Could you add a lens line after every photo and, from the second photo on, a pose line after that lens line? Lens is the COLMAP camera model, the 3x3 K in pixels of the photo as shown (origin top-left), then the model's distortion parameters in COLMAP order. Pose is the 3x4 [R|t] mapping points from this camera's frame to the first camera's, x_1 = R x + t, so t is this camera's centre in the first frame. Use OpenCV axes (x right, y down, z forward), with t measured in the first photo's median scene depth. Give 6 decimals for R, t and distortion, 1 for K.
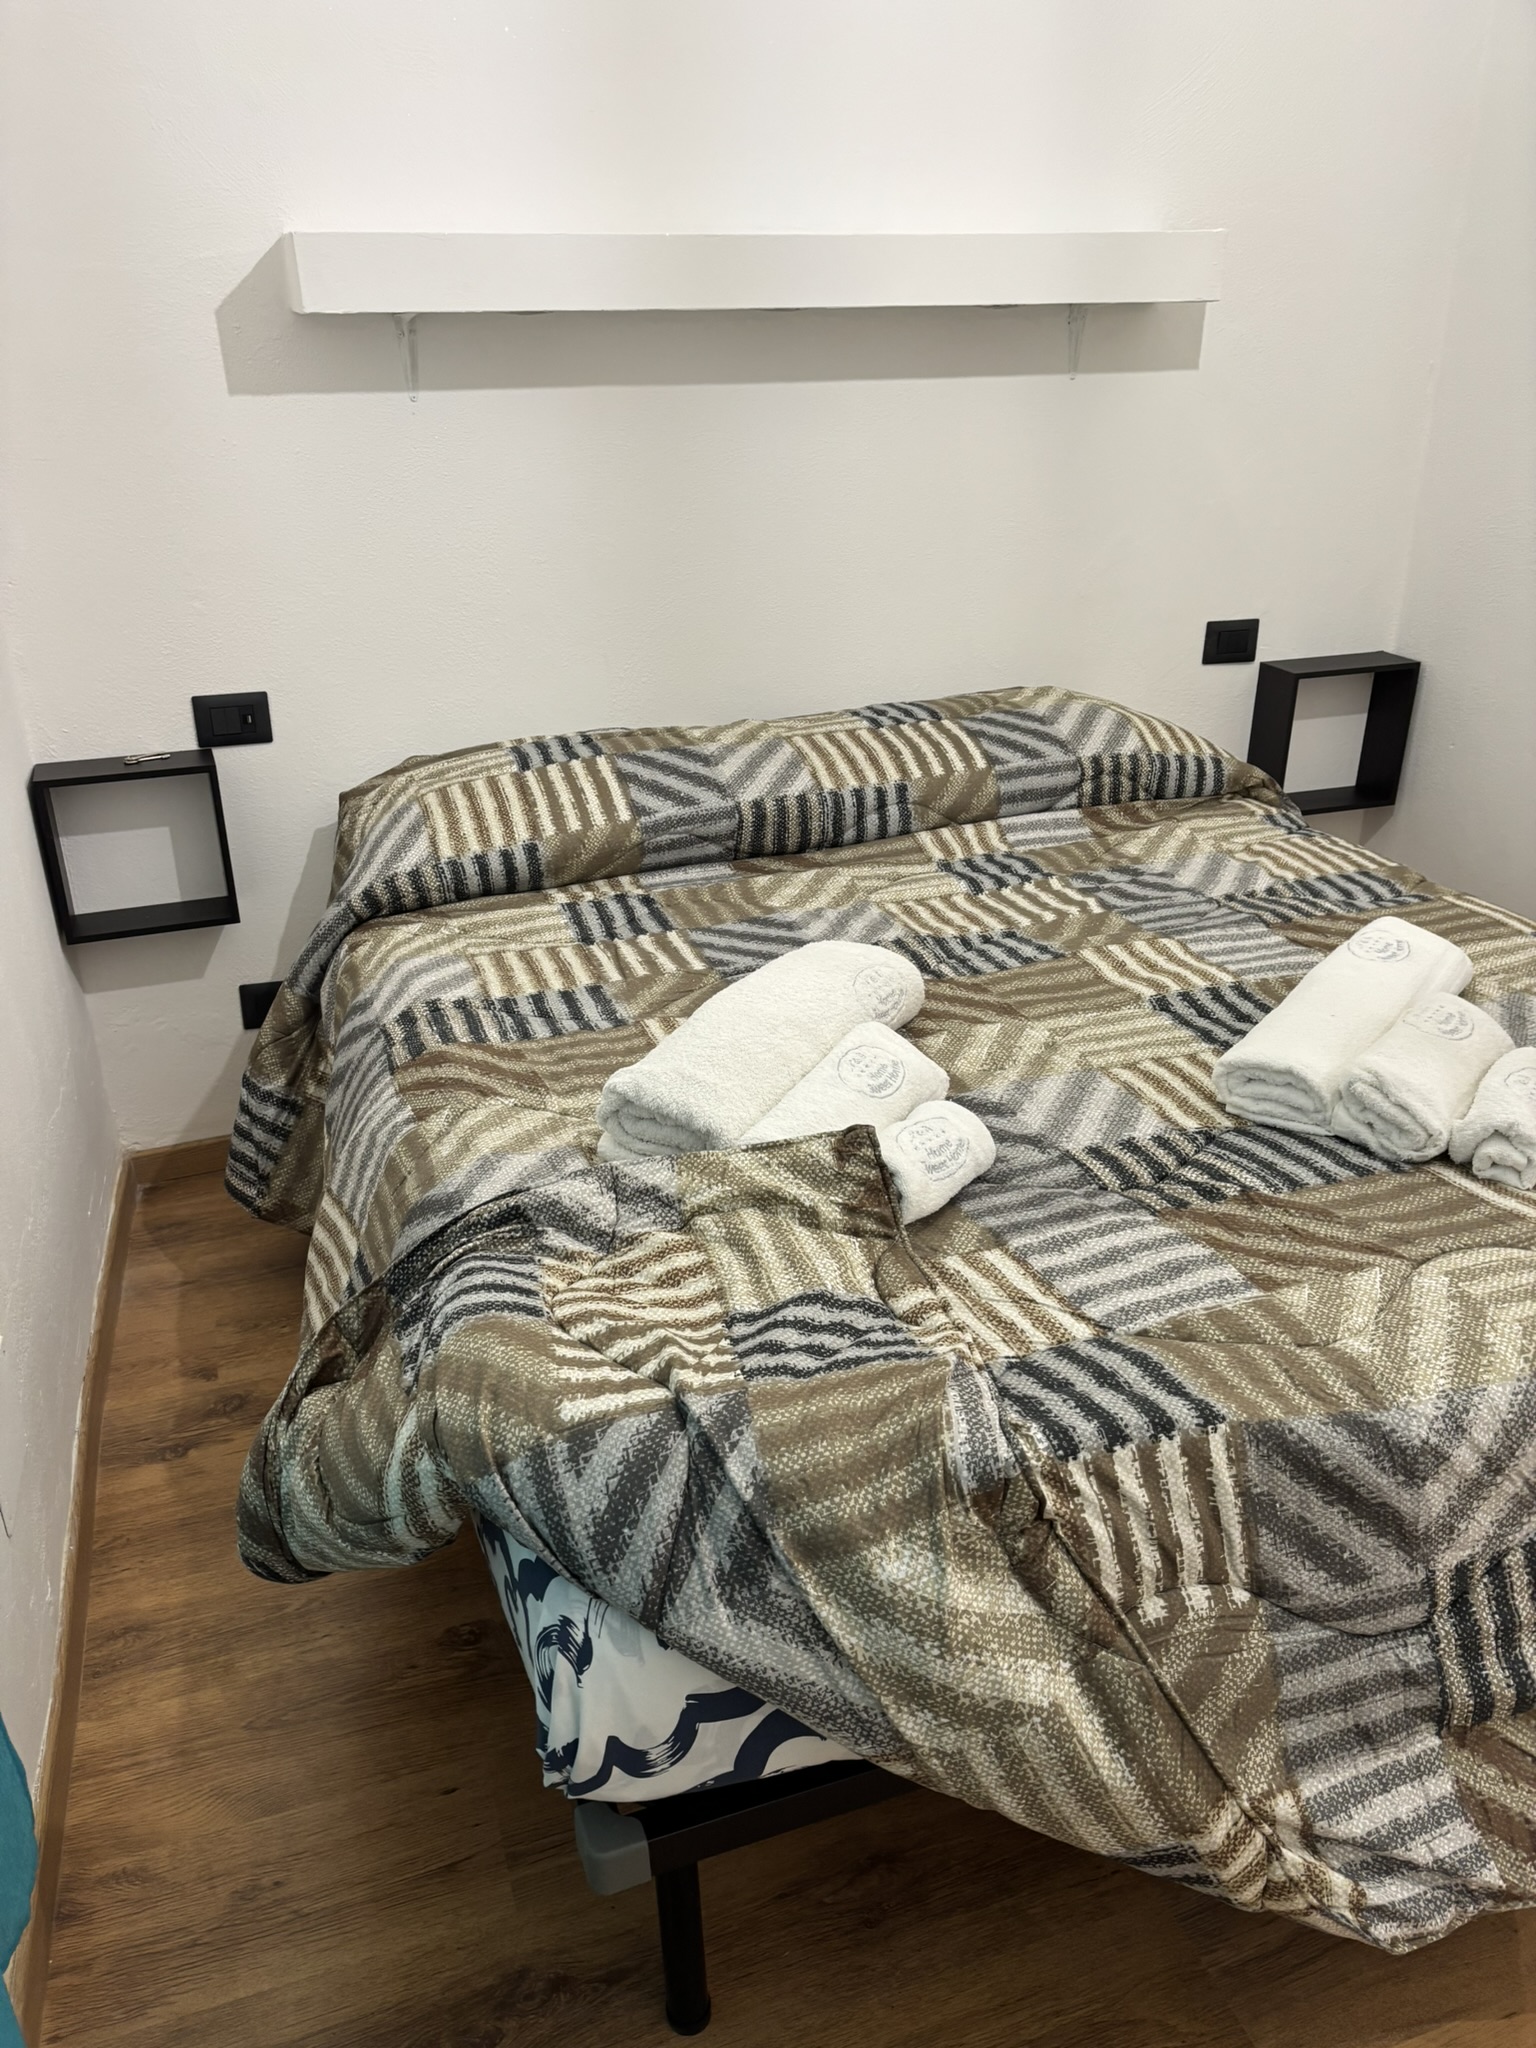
lens RADIAL K [[1529.4, 0, 752.3], [0, 1529.4, 1041.2], [0, 0, 1]] dist [0.054898, -0.054359]
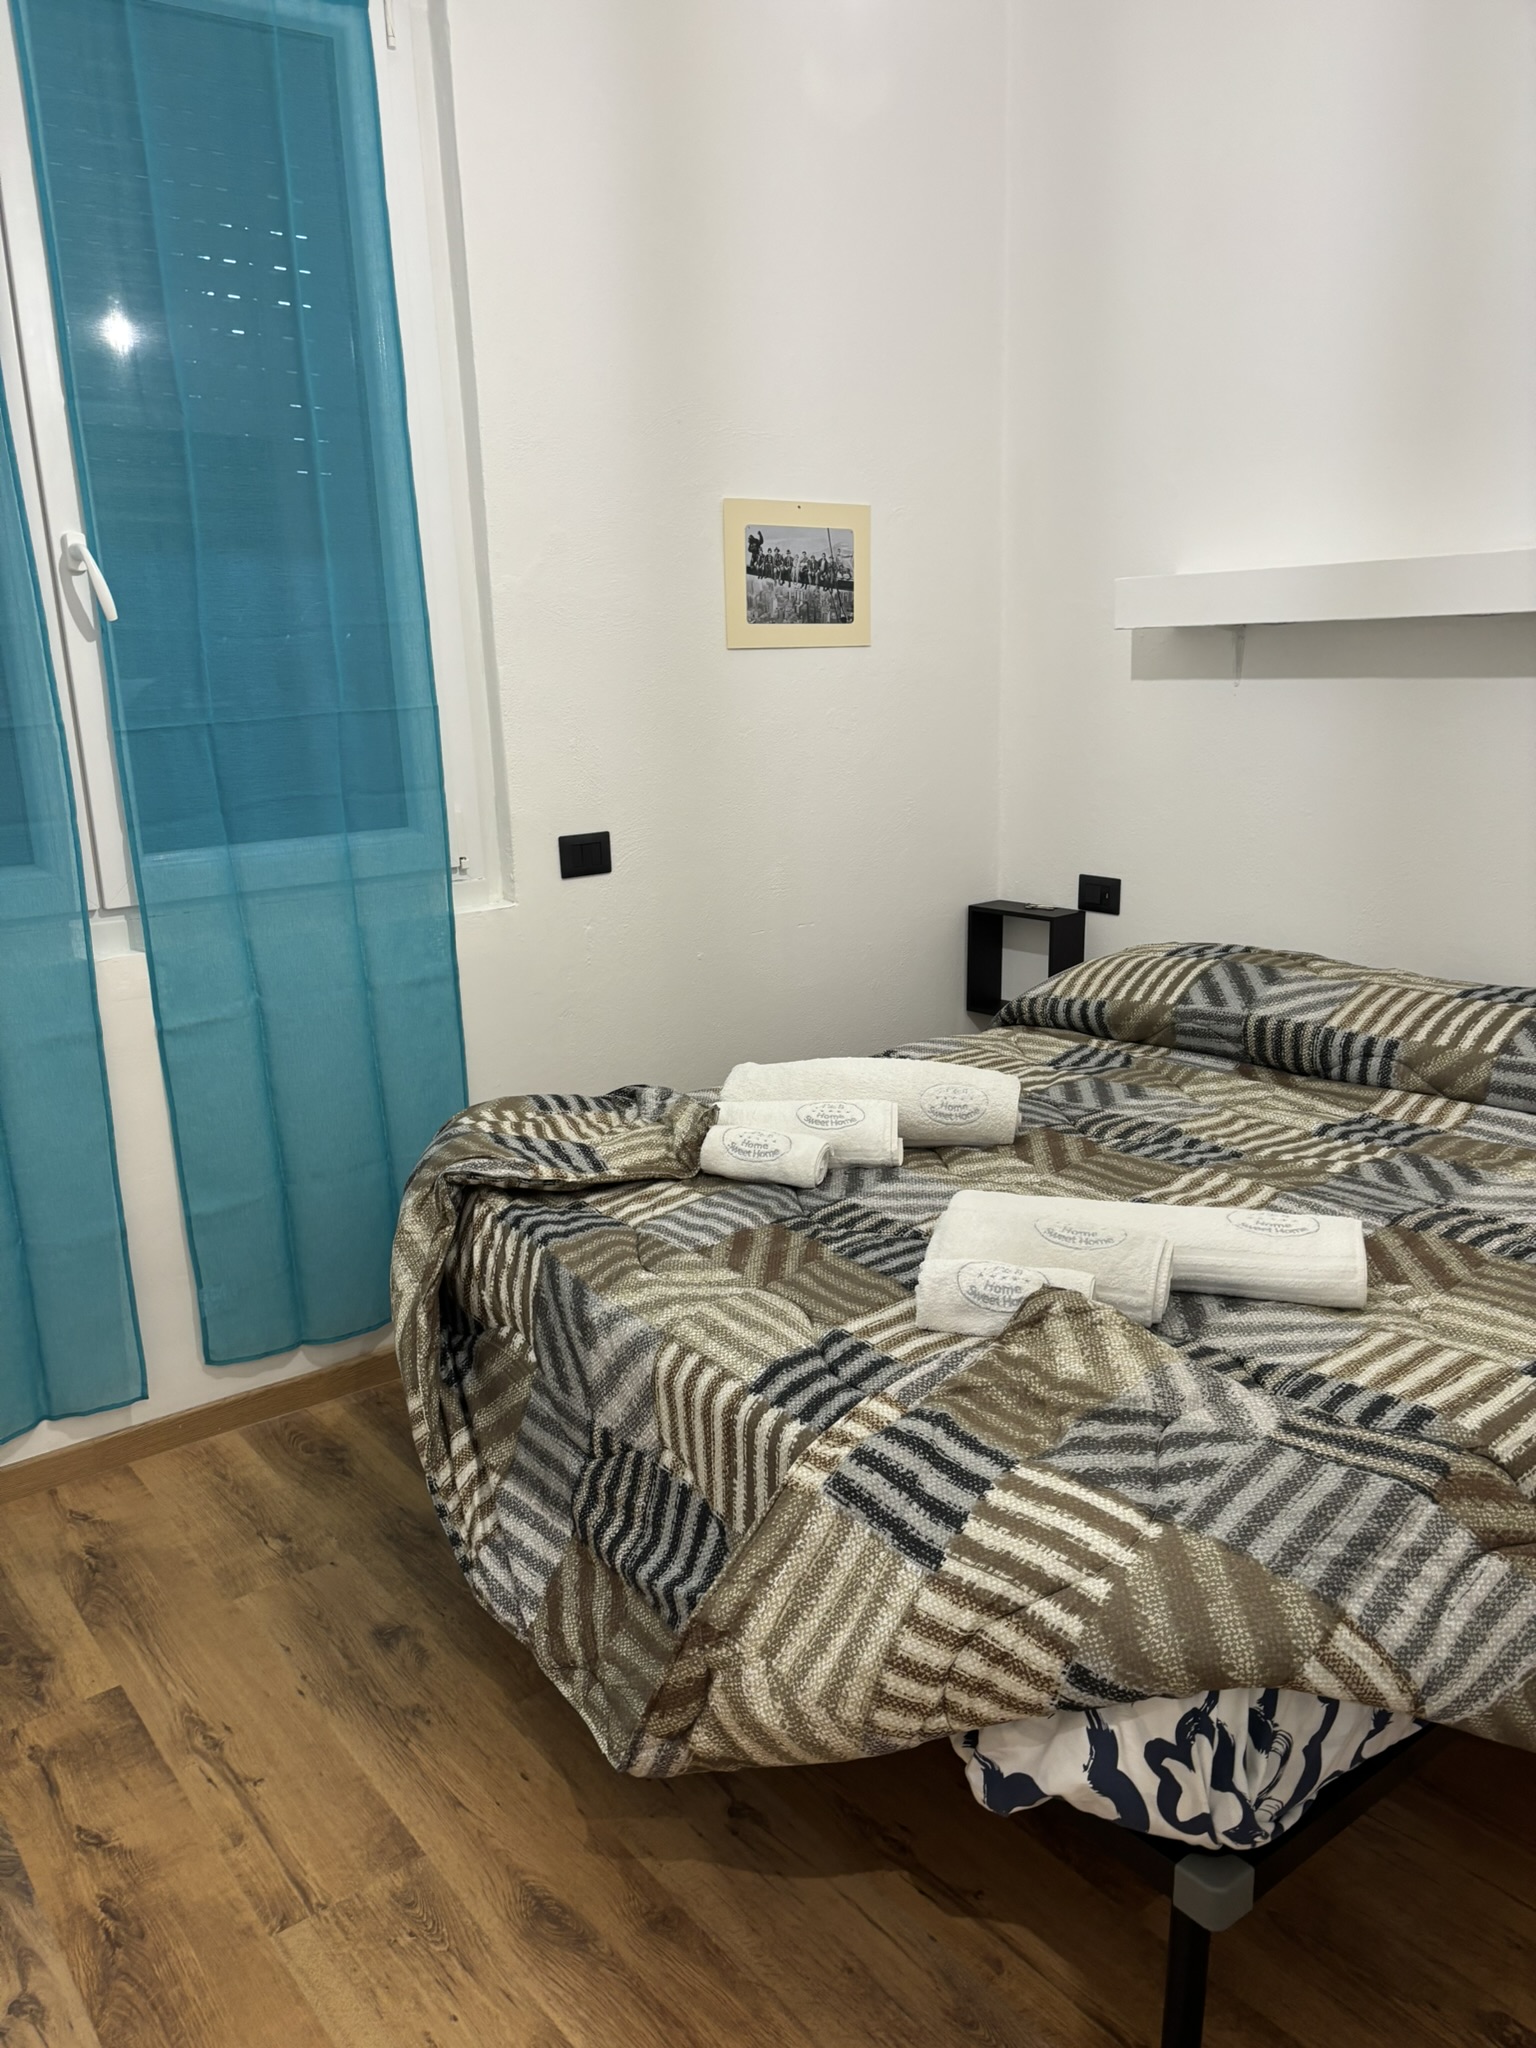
lens RADIAL K [[1529.4, 0, 763.8], [0, 1529.4, 1045.8], [0, 0, 1]] dist [0.054898, -0.054359]
pose [[0.333646, 0.239339, -0.911810, 0.993926], [-0.377836, 0.920097, 0.103258, -0.121650], [0.863667, 0.310063, 0.397417, 0.234971]]
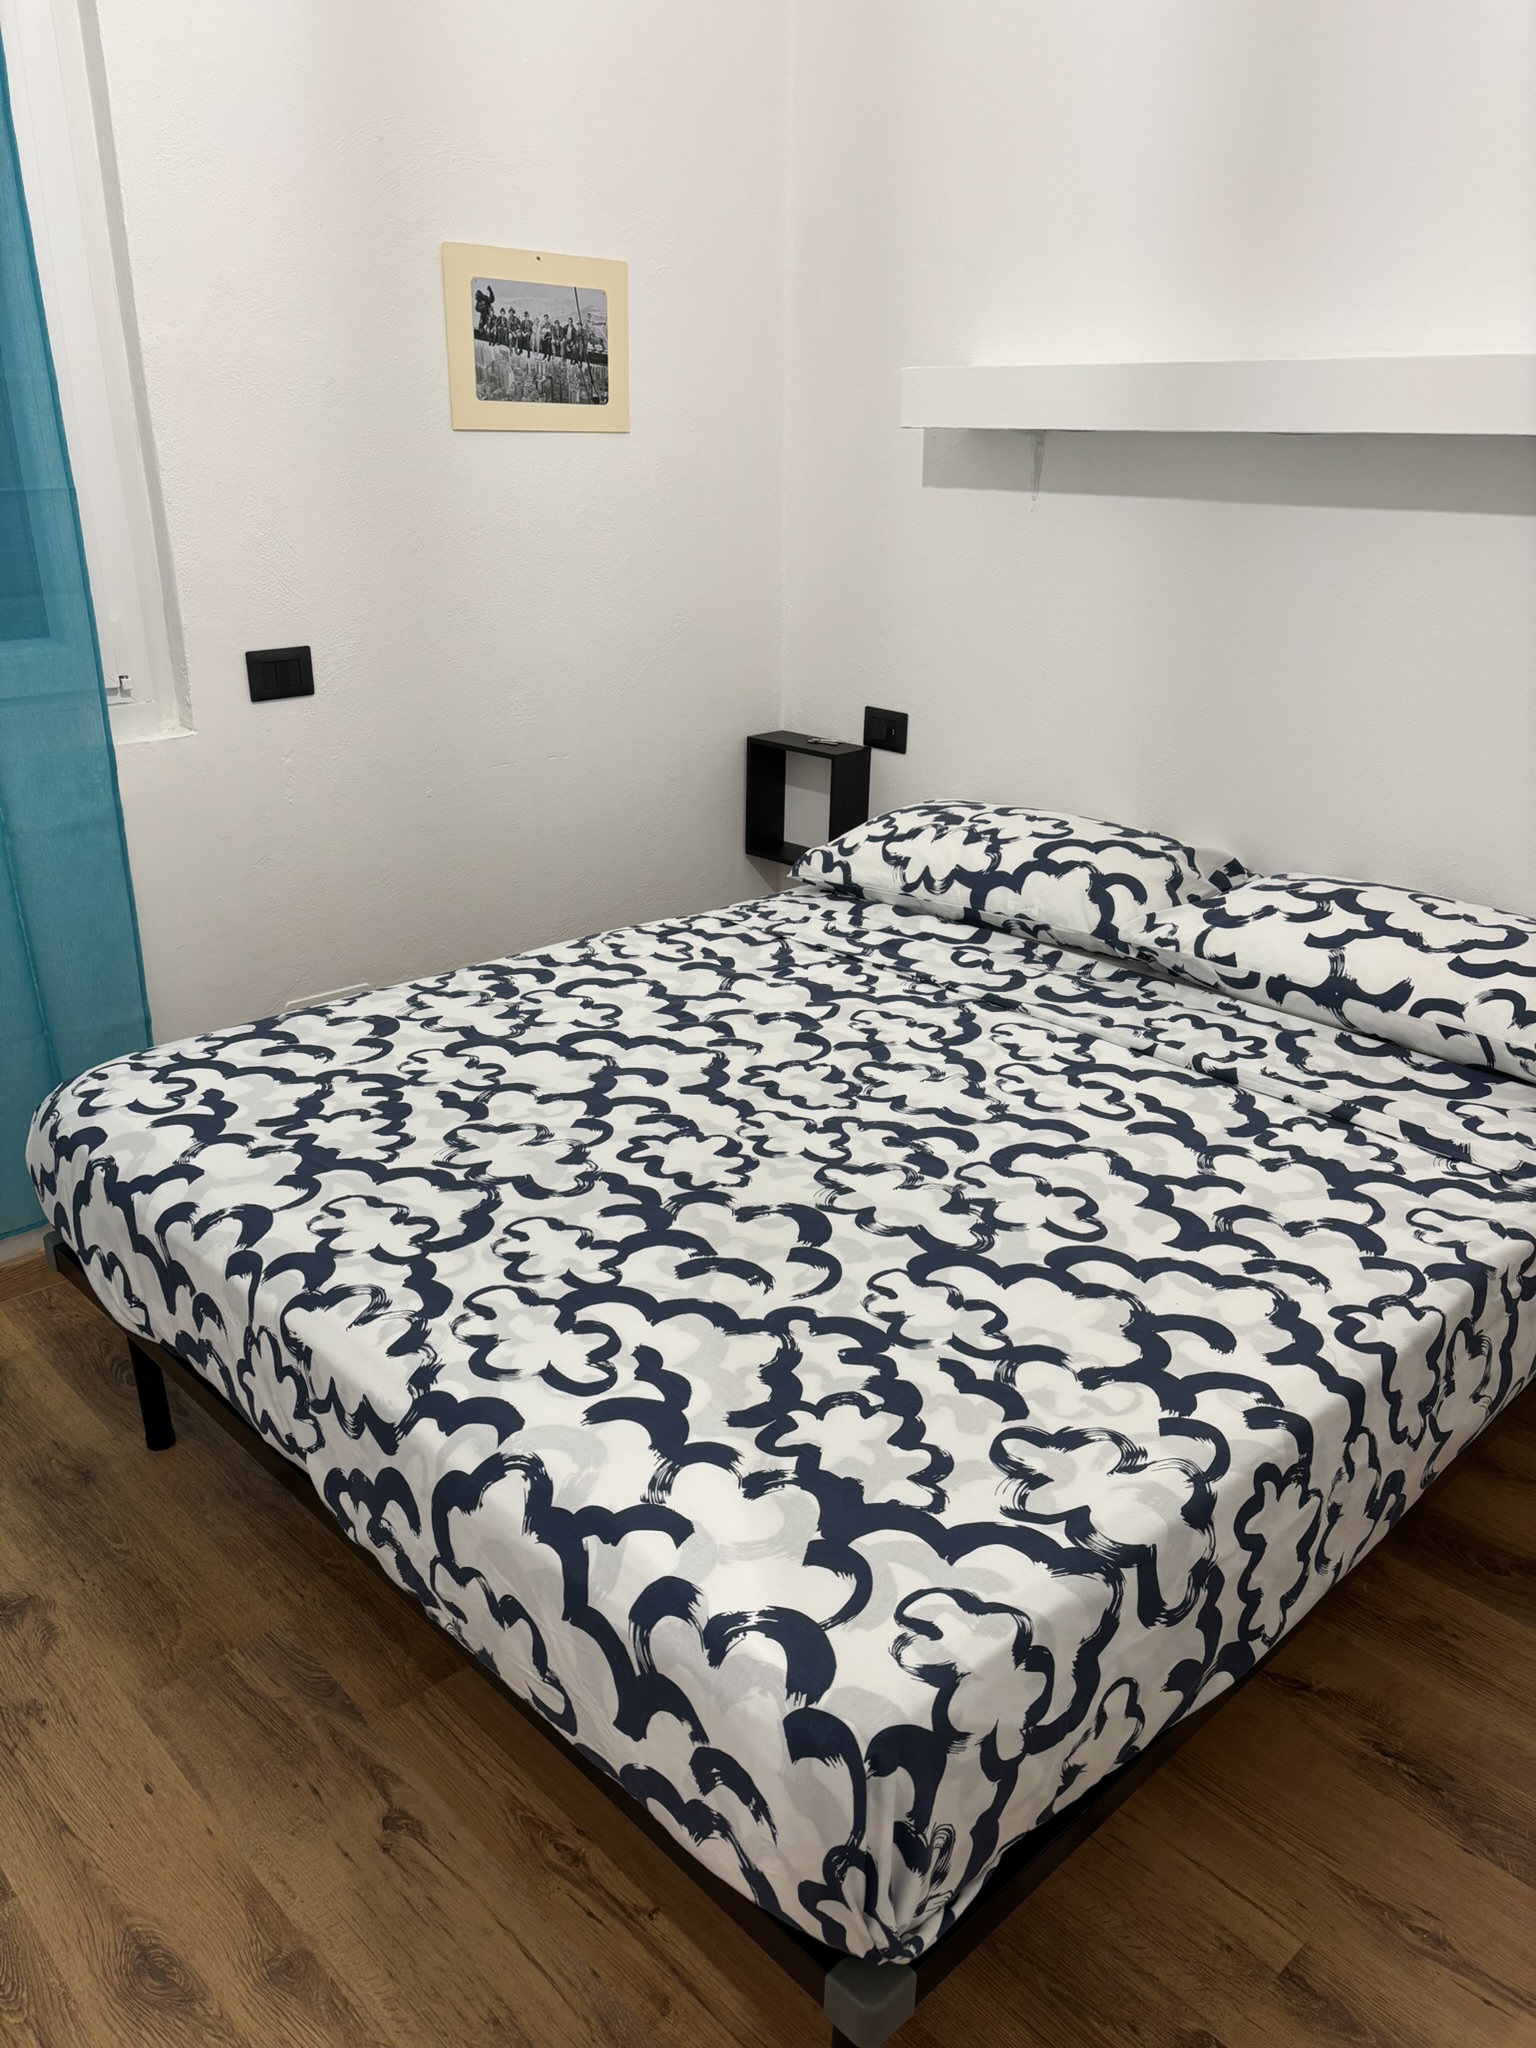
lens RADIAL K [[1529.4, 0, 780.5], [0, 1529.4, 1035.5], [0, 0, 1]] dist [0.054898, -0.054359]
pose [[0.429841, 0.352542, -0.831234, 0.886060], [-0.399255, 0.899940, 0.175223, -0.187456], [0.809835, 0.256556, 0.527586, 0.347741]]
